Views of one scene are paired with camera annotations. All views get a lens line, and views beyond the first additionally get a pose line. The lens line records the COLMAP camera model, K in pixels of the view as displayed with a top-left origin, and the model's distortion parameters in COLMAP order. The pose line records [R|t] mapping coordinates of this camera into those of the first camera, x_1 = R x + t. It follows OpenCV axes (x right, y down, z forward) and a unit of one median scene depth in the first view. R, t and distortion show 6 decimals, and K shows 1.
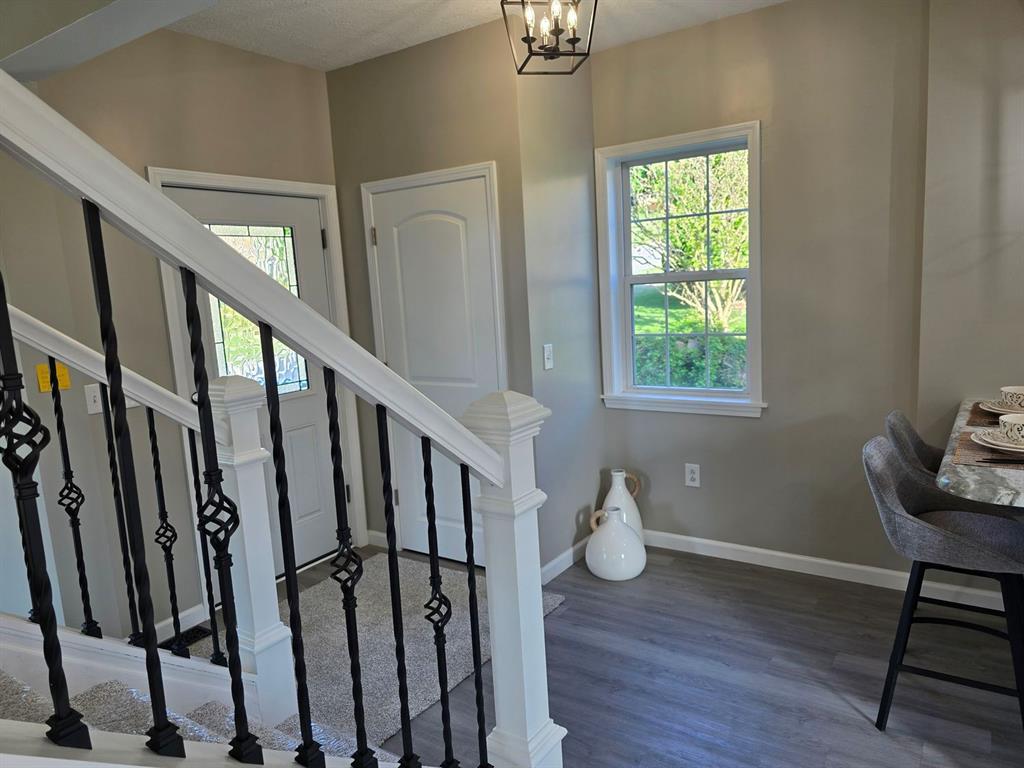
lens RADIAL K [[698.2, 0, 512.0], [0, 698.2, 384.0], [0, 0, 1]] dist [0.054842, -0.000322]
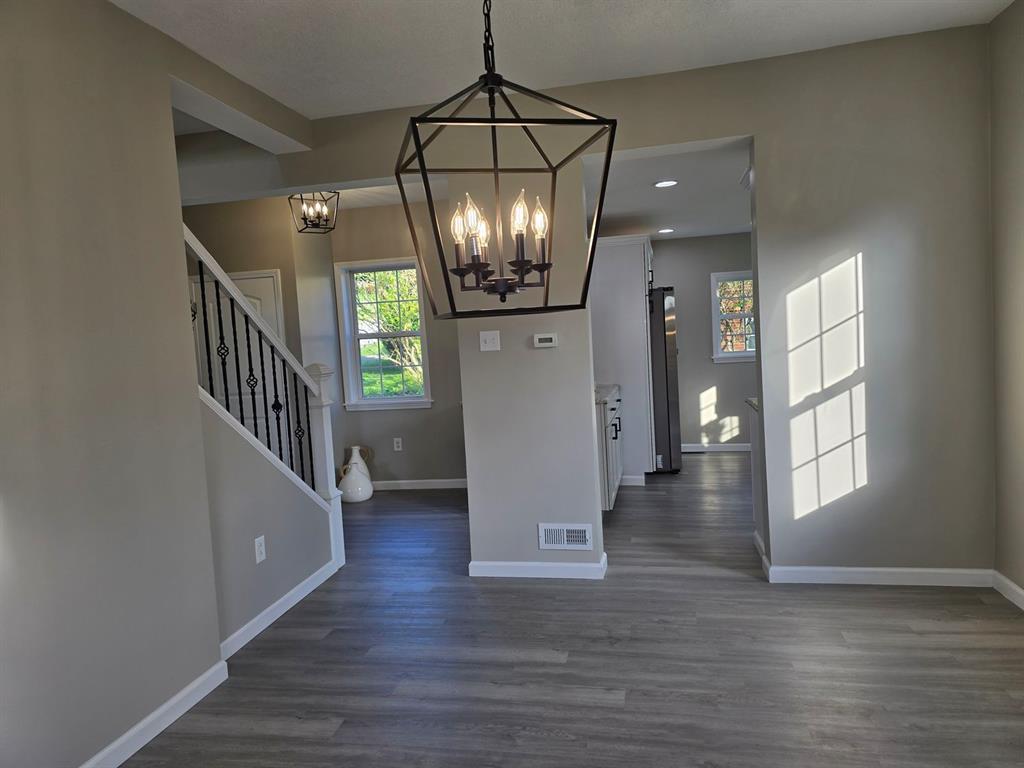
lens RADIAL K [[698.2, 0, 512.0], [0, 698.2, 384.0], [0, 0, 1]] dist [0.054842, -0.000322]
pose [[0.925098, -0.020975, 0.379149, -0.144357], [0.063205, 0.993050, -0.099281, 0.172036], [-0.374432, 0.115808, 0.919994, -0.759903]]
